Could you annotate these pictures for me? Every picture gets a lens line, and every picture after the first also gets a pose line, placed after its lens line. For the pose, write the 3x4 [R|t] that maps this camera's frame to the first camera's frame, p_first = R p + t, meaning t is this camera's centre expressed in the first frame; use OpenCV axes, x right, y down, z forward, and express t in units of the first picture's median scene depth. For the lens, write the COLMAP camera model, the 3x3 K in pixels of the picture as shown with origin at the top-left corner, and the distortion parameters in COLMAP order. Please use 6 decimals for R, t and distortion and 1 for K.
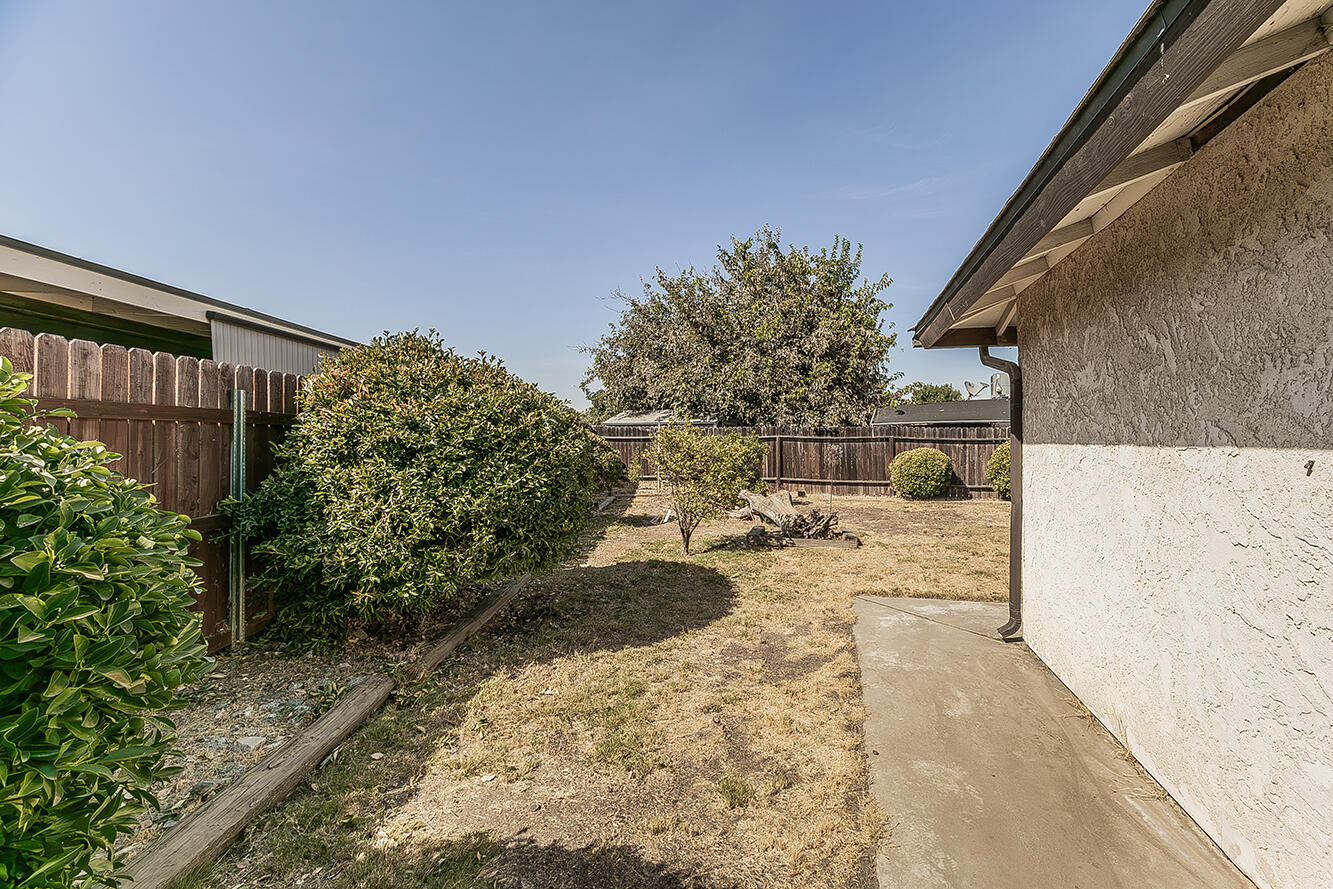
lens RADIAL K [[559.6, 0, 667.1], [0, 559.6, 437.8], [0, 0, 1]] dist [-0.001016, 0.000181]
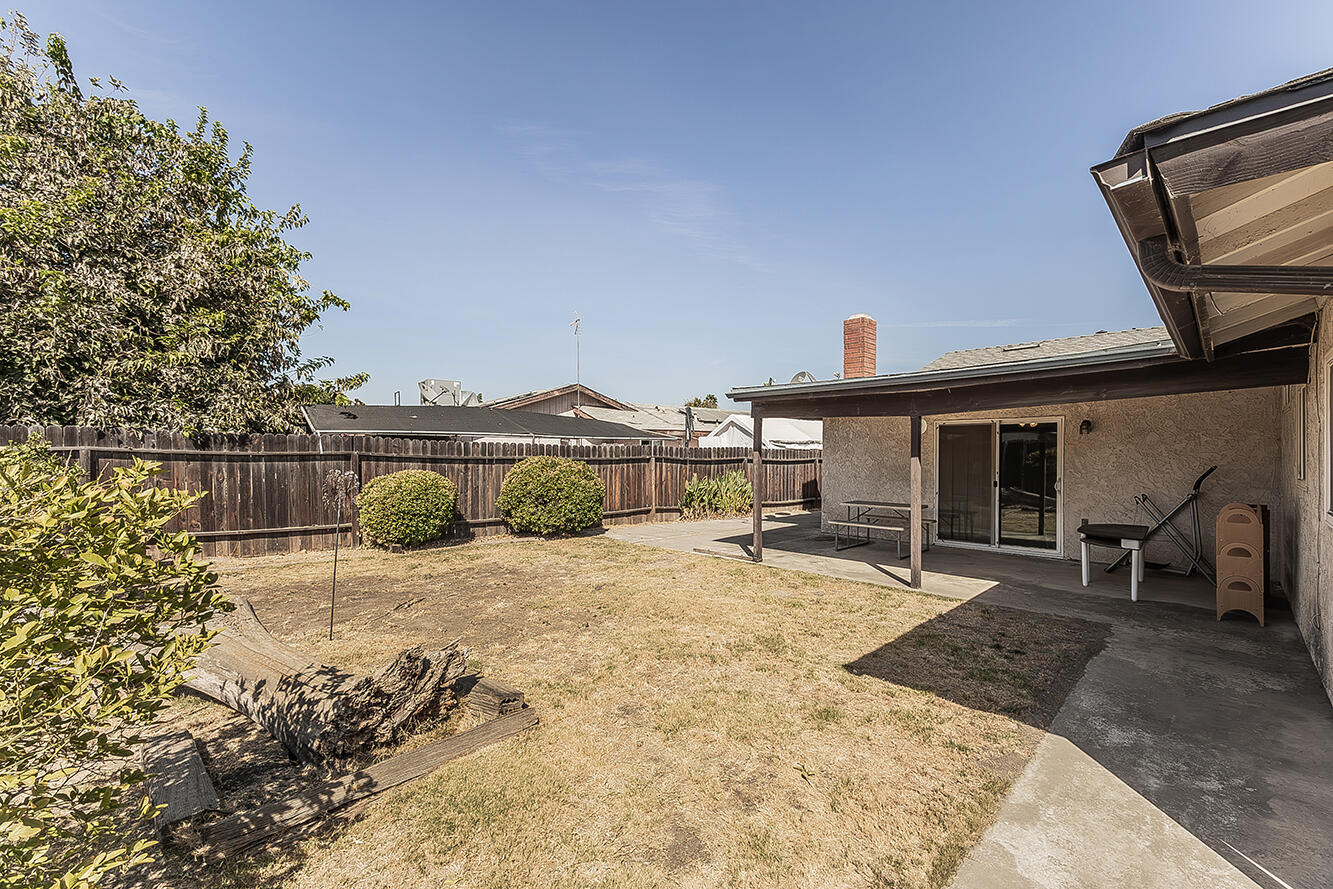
lens RADIAL K [[563.6, 0, 694.3], [0, 563.6, 461.1], [0, 0, 1]] dist [0.000092, 0.000088]
pose [[0.453159, -0.000789, 0.891429, 0.011867], [-0.010423, 0.999927, 0.006183, 0.000075], [-0.891369, -0.012093, 0.453117, 0.364487]]
